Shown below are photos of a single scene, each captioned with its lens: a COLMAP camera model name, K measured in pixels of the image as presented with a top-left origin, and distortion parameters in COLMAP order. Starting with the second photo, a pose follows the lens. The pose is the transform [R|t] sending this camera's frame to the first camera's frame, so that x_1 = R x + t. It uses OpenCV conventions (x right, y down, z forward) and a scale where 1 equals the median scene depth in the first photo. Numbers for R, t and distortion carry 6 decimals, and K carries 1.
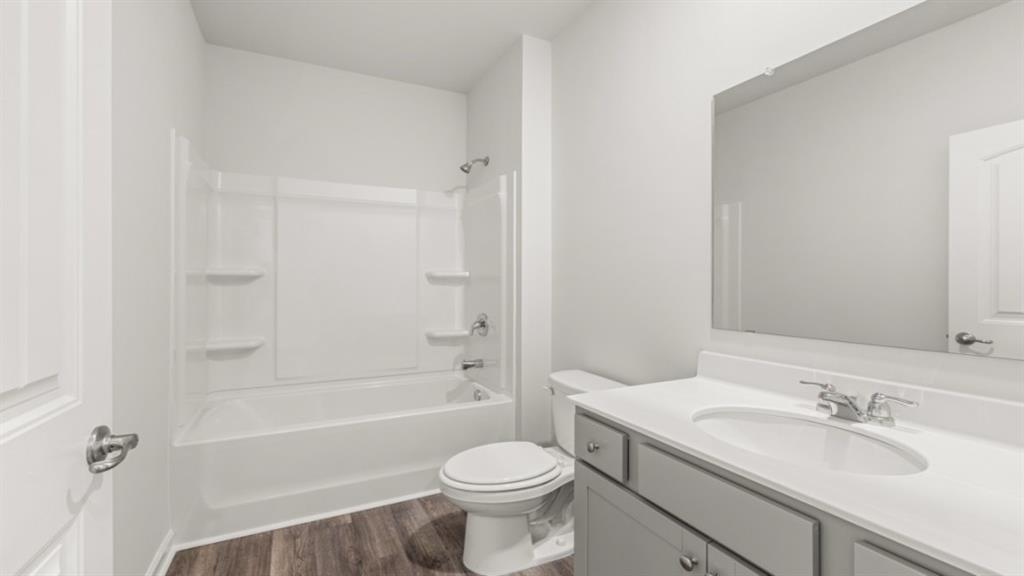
lens RADIAL K [[444.6, 0, 512.5], [0, 444.6, 280.3], [0, 0, 1]] dist [-0.004710, -0.000205]
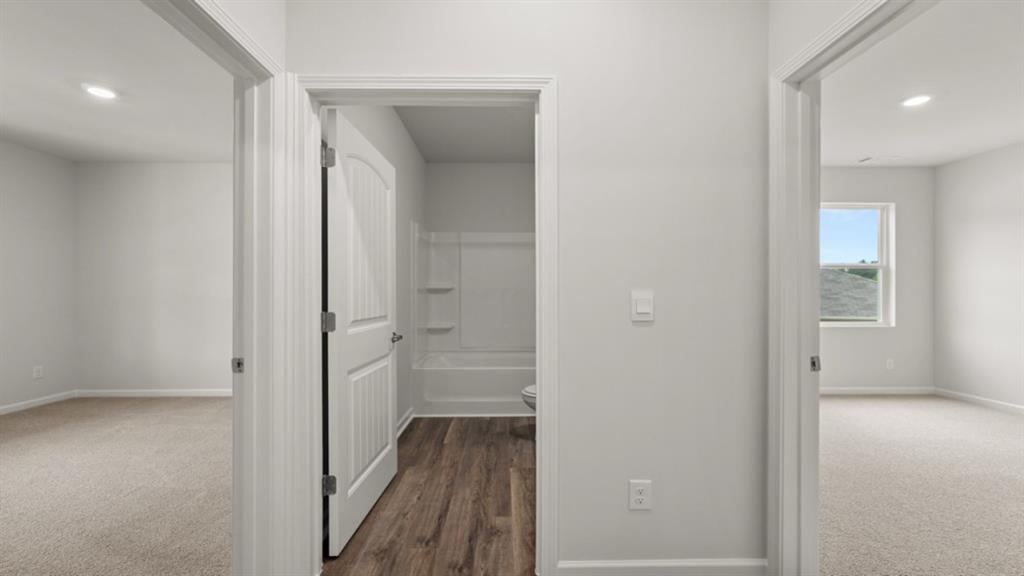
lens RADIAL K [[444.6, 0, 507.7], [0, 444.6, 288.4], [0, 0, 1]] dist [-0.004710, -0.000205]
pose [[0.900671, -0.004907, -0.434474, 0.545188], [0.003846, 0.999987, -0.003322, -0.005470], [0.434485, 0.001322, 0.900678, -0.685282]]
